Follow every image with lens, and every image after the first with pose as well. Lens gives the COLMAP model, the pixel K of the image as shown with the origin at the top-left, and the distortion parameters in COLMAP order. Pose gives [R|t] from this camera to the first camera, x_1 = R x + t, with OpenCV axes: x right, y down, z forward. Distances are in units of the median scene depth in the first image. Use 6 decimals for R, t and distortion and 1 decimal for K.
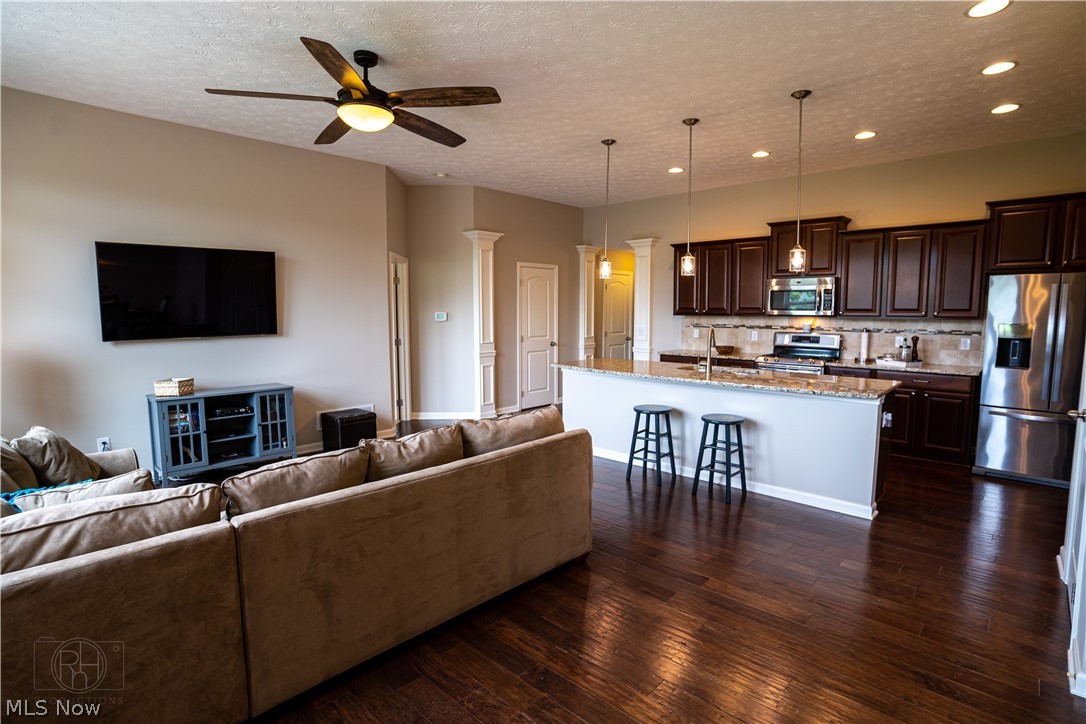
lens RADIAL K [[545.6, 0, 543.0], [0, 545.6, 362.0], [0, 0, 1]] dist [-0.001345, 0.000034]
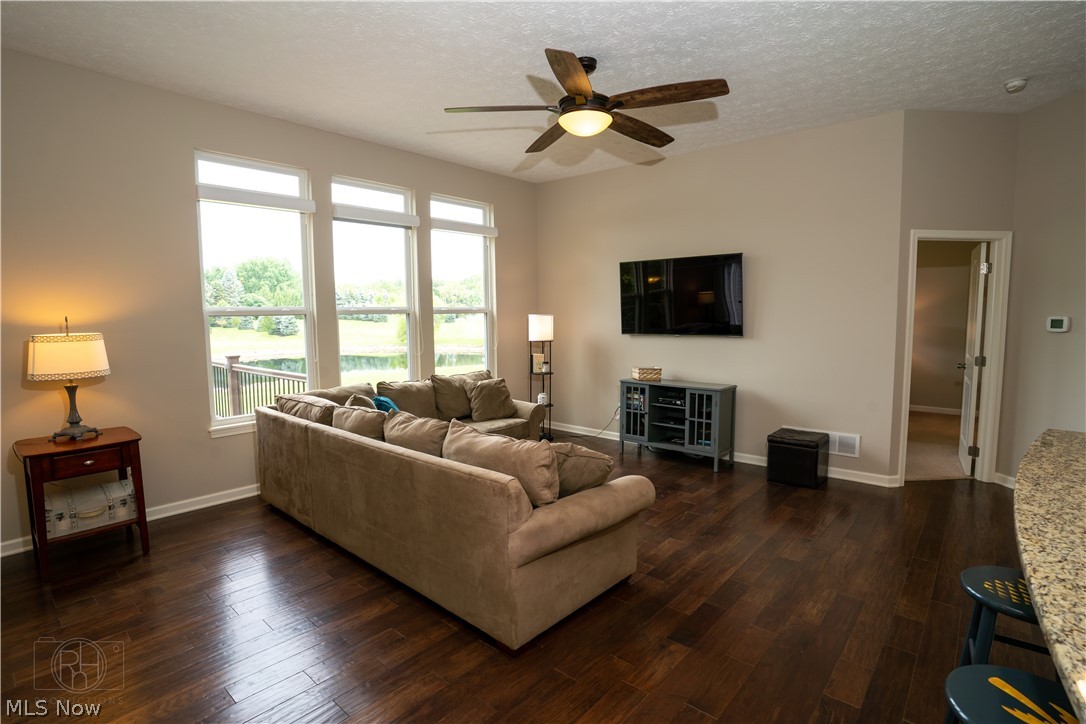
lens RADIAL K [[545.6, 0, 543.0], [0, 545.6, 362.0], [0, 0, 1]] dist [-0.001345, 0.000034]
pose [[0.078693, 0.093007, -0.992551, 0.494287], [-0.094317, 0.991867, 0.085465, -0.058586], [0.992427, 0.086889, 0.086825, 0.599295]]
